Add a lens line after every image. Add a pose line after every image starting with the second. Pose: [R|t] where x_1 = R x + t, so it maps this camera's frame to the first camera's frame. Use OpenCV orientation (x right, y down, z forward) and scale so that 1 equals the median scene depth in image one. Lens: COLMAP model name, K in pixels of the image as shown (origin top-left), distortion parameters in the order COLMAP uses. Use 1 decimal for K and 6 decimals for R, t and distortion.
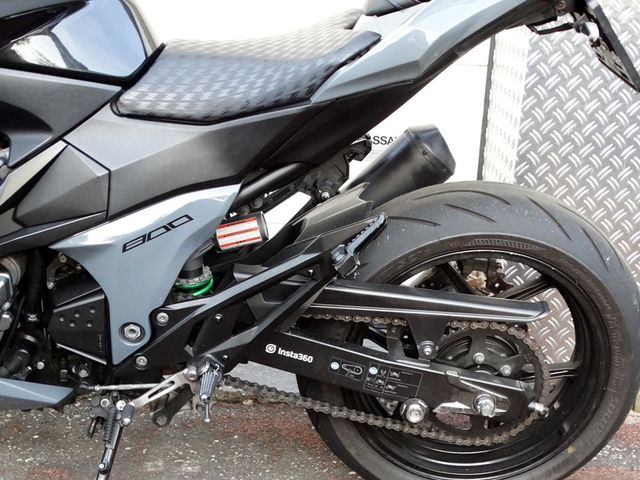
lens RADIAL K [[995.2, 0, 343.4], [0, 995.2, 265.6], [0, 0, 1]] dist [-0.041276, 0.000000]
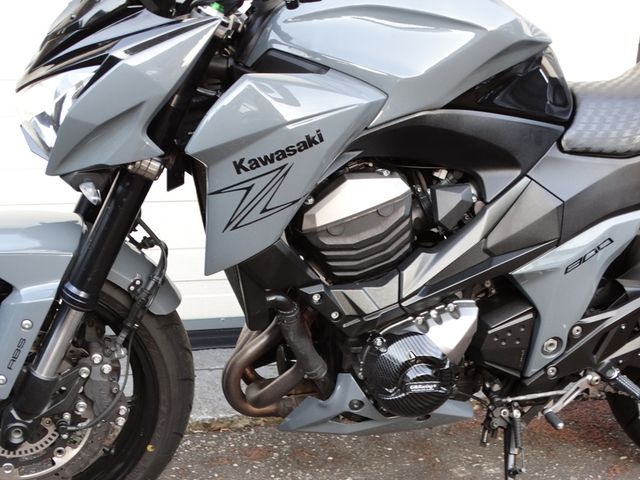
lens RADIAL K [[995.2, 0, 316.0], [0, 995.2, 255.6], [0, 0, 1]] dist [-0.041276, 0.000000]
pose [[0.970557, -0.055896, 0.234296, -0.708829], [0.060012, 0.998143, -0.010470, -0.036960], [-0.233276, 0.024222, 0.972109, -0.018315]]
